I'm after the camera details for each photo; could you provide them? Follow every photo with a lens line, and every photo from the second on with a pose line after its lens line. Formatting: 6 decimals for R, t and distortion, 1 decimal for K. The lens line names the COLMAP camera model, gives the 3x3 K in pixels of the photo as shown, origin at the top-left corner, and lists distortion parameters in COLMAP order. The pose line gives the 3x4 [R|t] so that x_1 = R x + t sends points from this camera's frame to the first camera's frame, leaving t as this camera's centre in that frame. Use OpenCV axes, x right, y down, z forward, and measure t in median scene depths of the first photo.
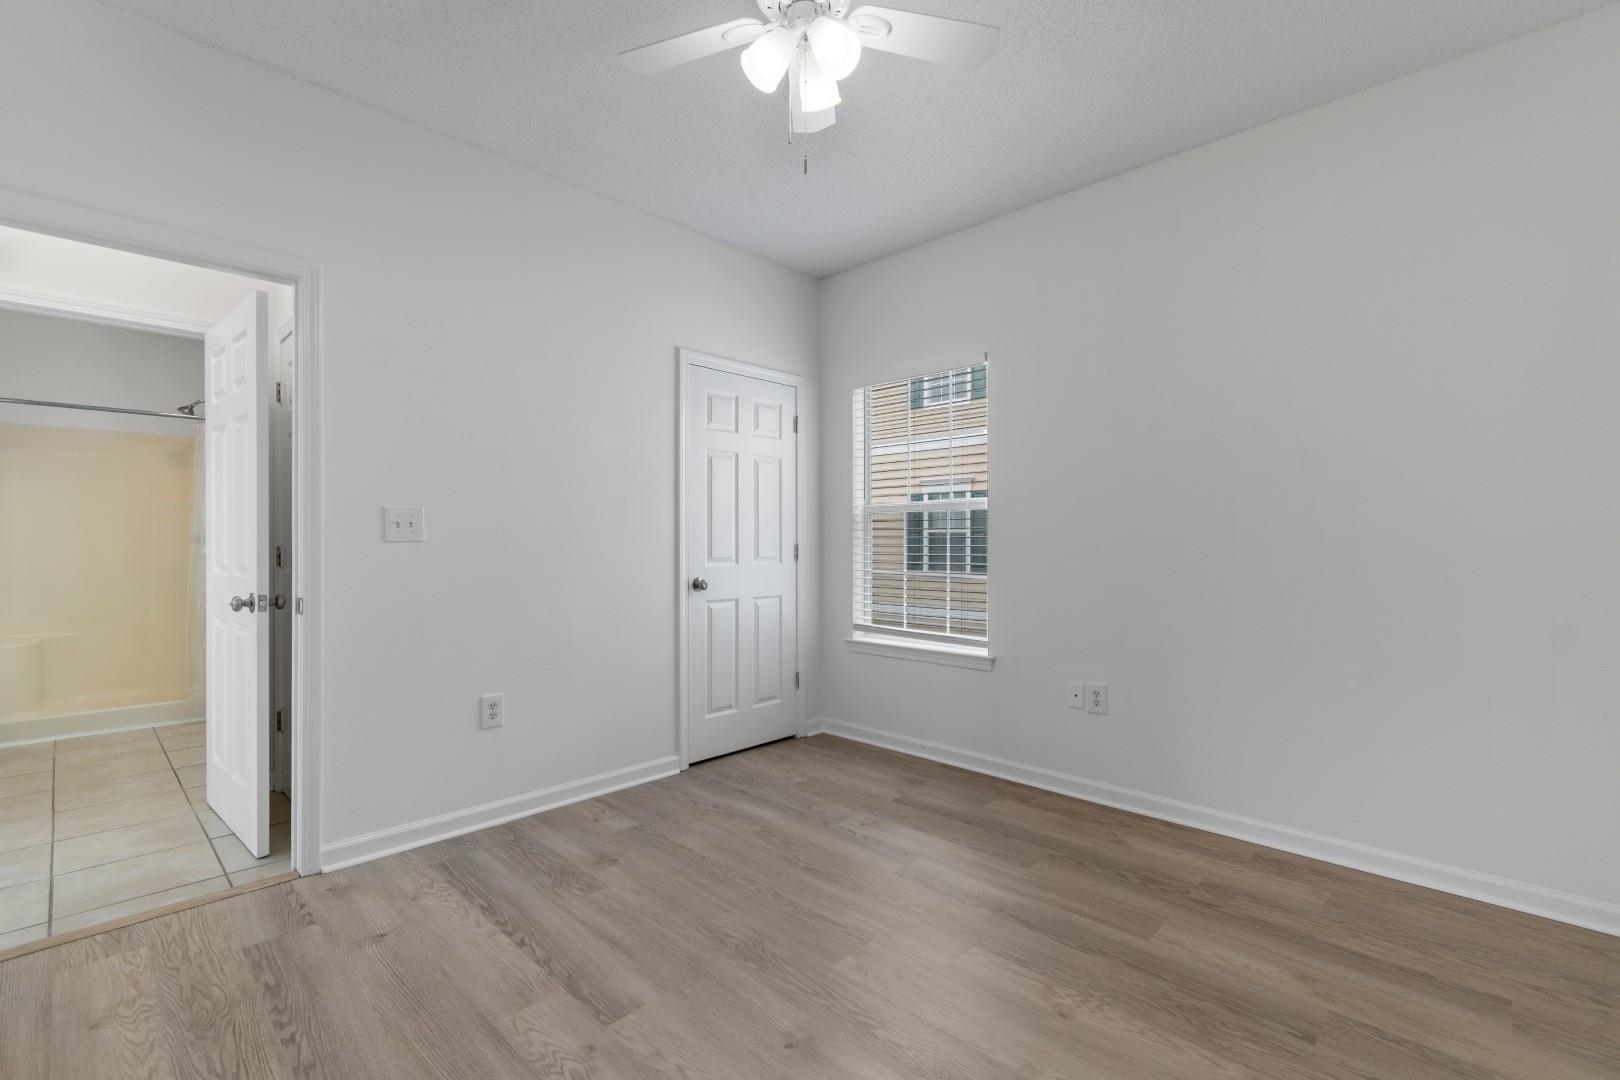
lens RADIAL K [[716.2, 0, 807.3], [0, 716.2, 539.9], [0, 0, 1]] dist [0.005860, -0.000894]
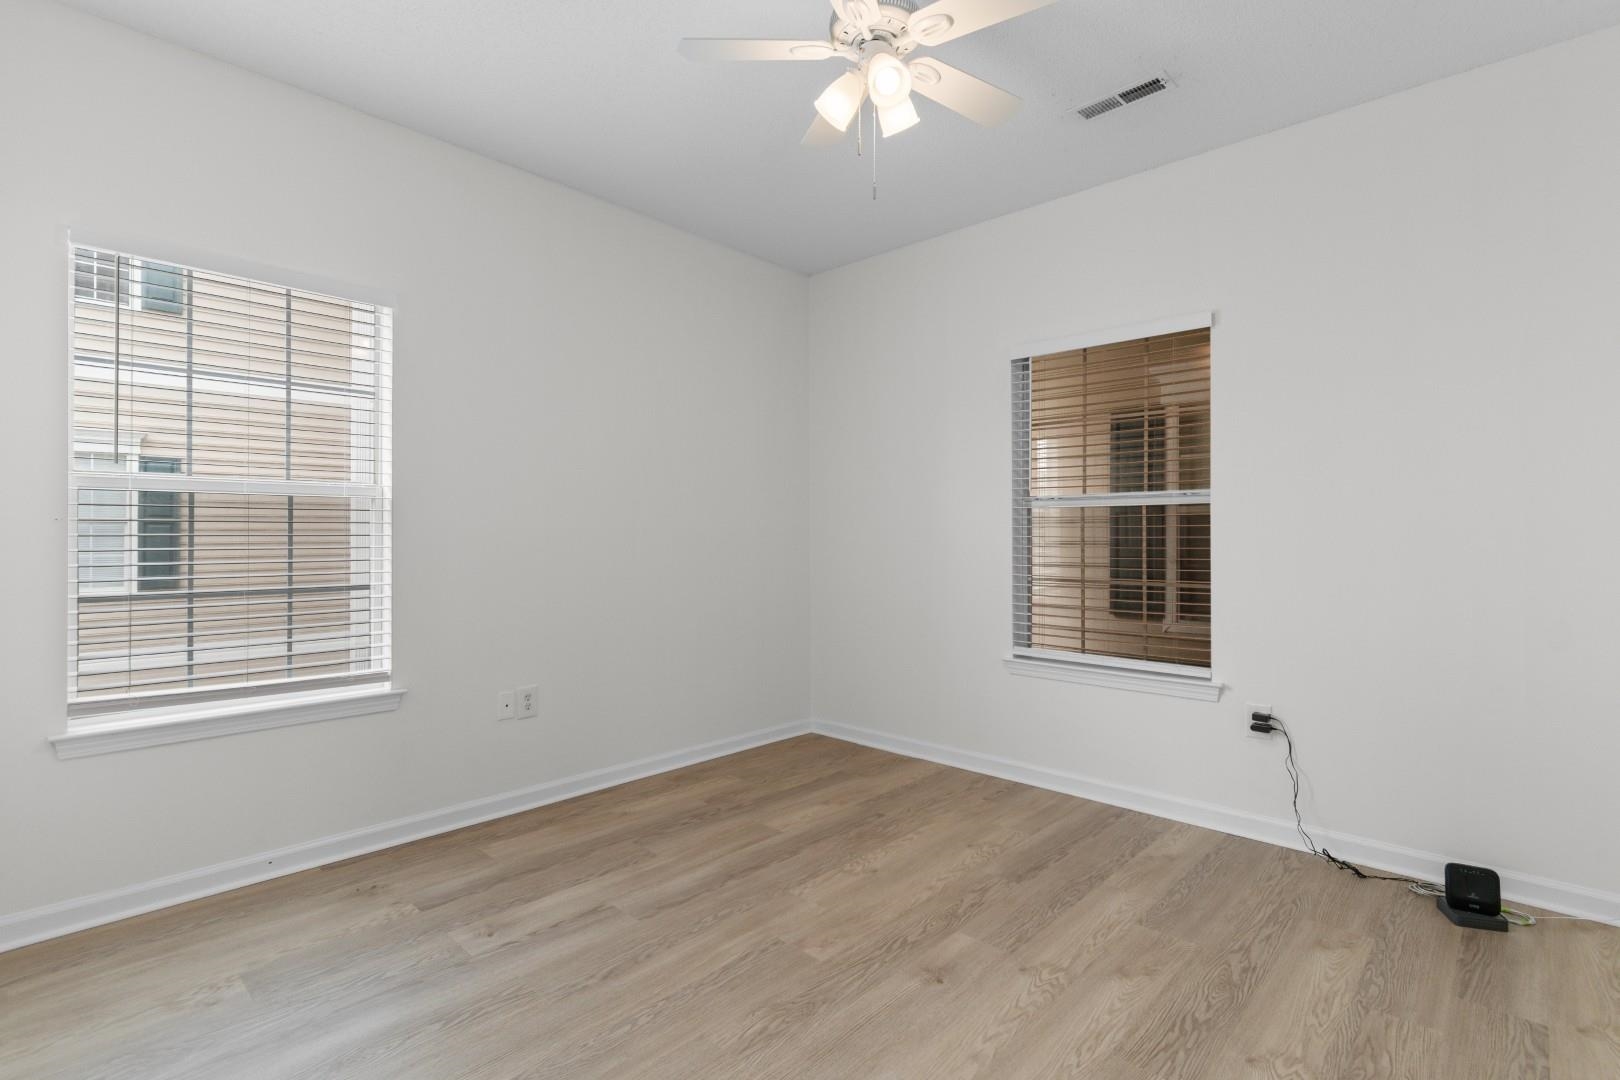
lens RADIAL K [[772.0, 0, 817.6], [0, 772.0, 534.3], [0, 0, 1]] dist [-0.000617, -0.001004]
pose [[-0.025733, 0.001551, 0.999668, -0.750752], [-0.000340, 0.999999, -0.001560, -0.004766], [-0.999669, -0.000380, -0.025732, 0.733923]]
